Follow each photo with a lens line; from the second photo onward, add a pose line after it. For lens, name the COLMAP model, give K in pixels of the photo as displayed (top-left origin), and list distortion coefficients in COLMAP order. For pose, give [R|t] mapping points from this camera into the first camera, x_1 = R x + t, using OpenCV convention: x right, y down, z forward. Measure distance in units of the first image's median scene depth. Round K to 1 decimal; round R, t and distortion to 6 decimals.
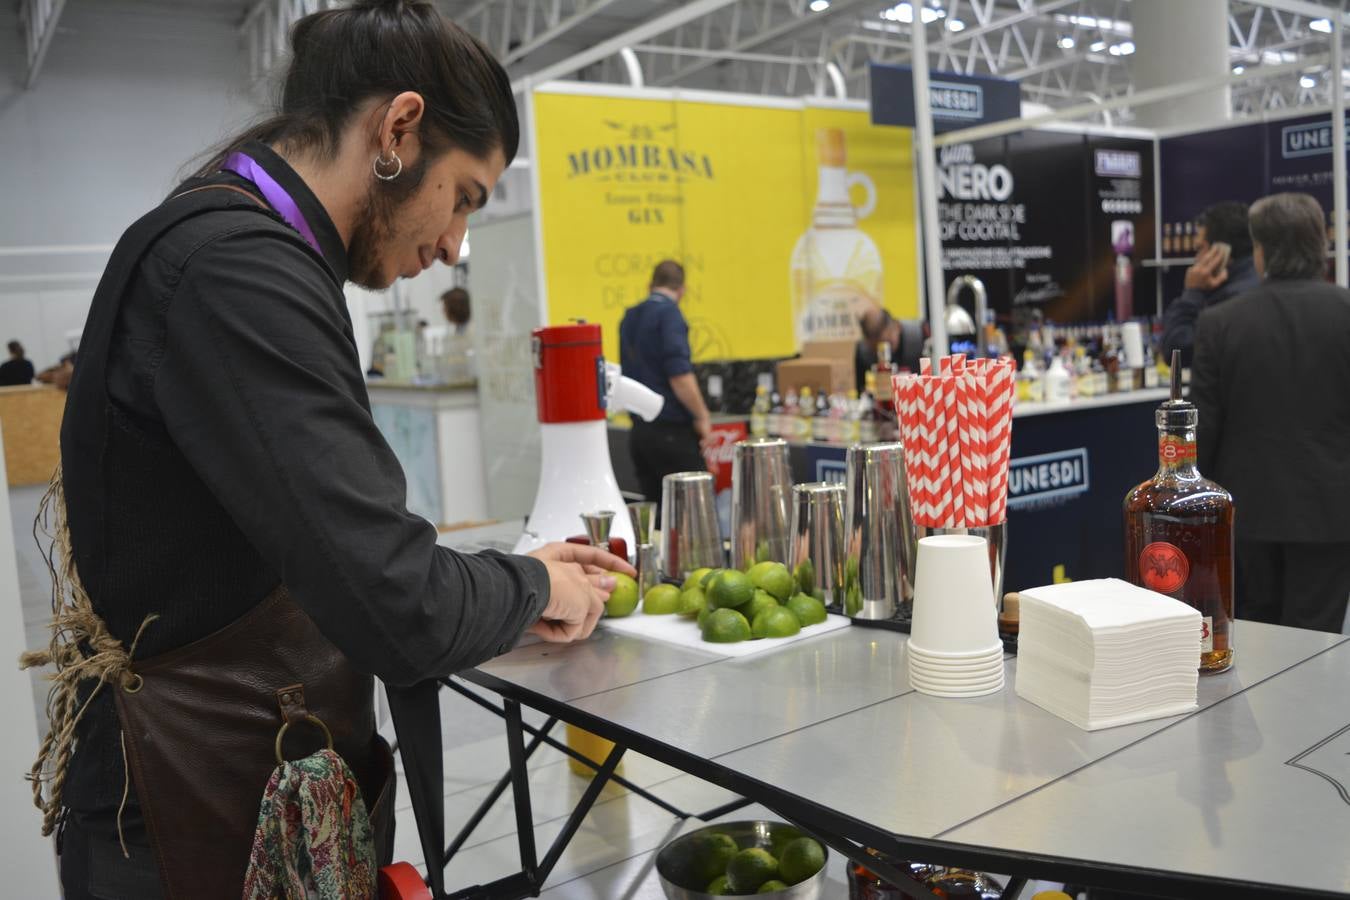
lens RADIAL K [[1129.8, 0, 699.7], [0, 1129.8, 449.0], [0, 0, 1]] dist [-0.095025, 0.018594]
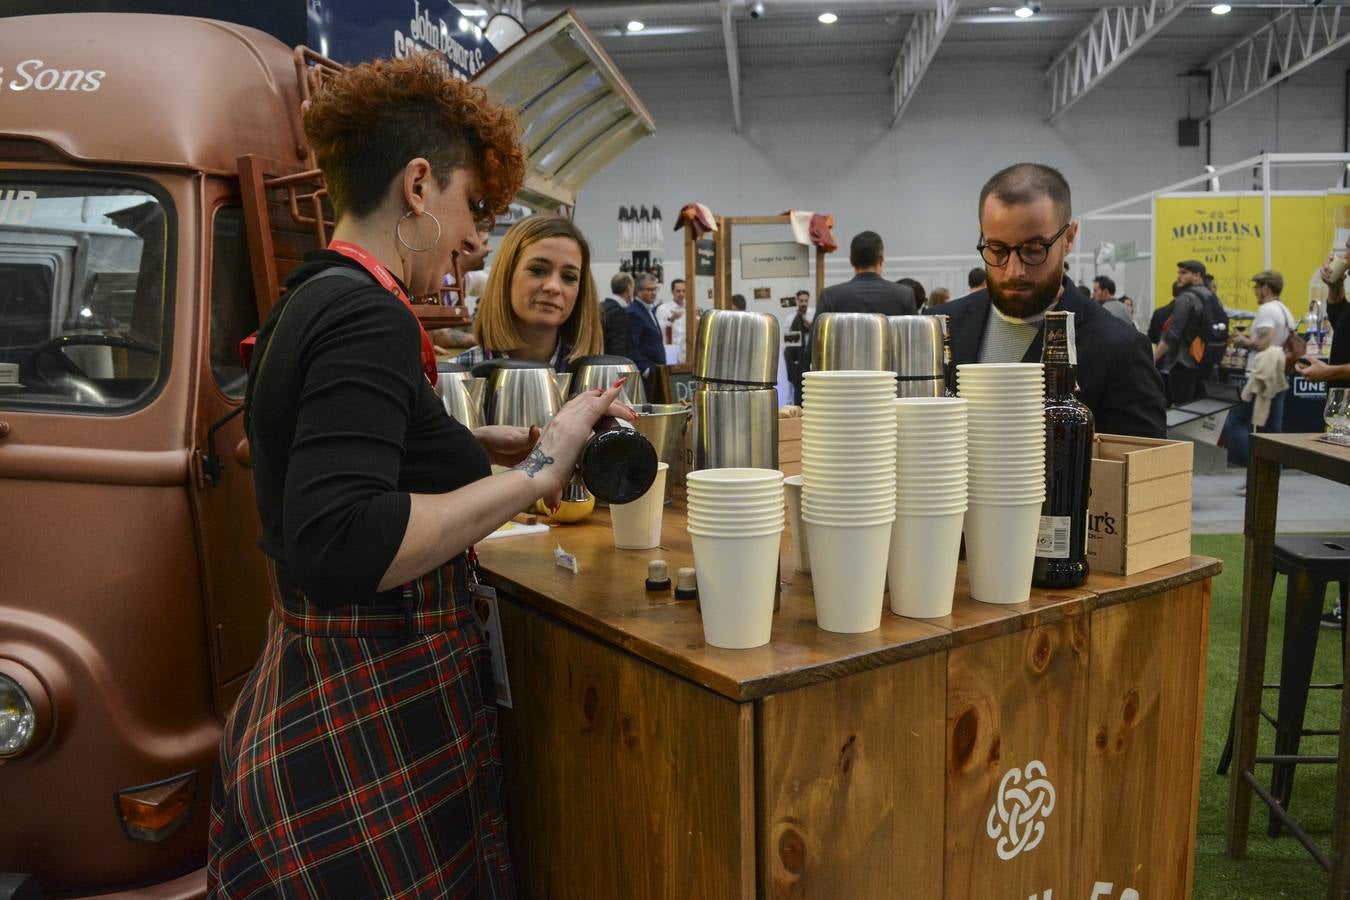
lens RADIAL K [[1129.8, 0, 699.7], [0, 1129.8, 449.0], [0, 0, 1]] dist [-0.095025, 0.018594]
pose [[0.776503, 0.108485, -0.620705, 0.472866], [-0.097825, 0.993879, 0.051329, 0.106422], [0.622474, 0.020864, 0.782362, -1.018298]]
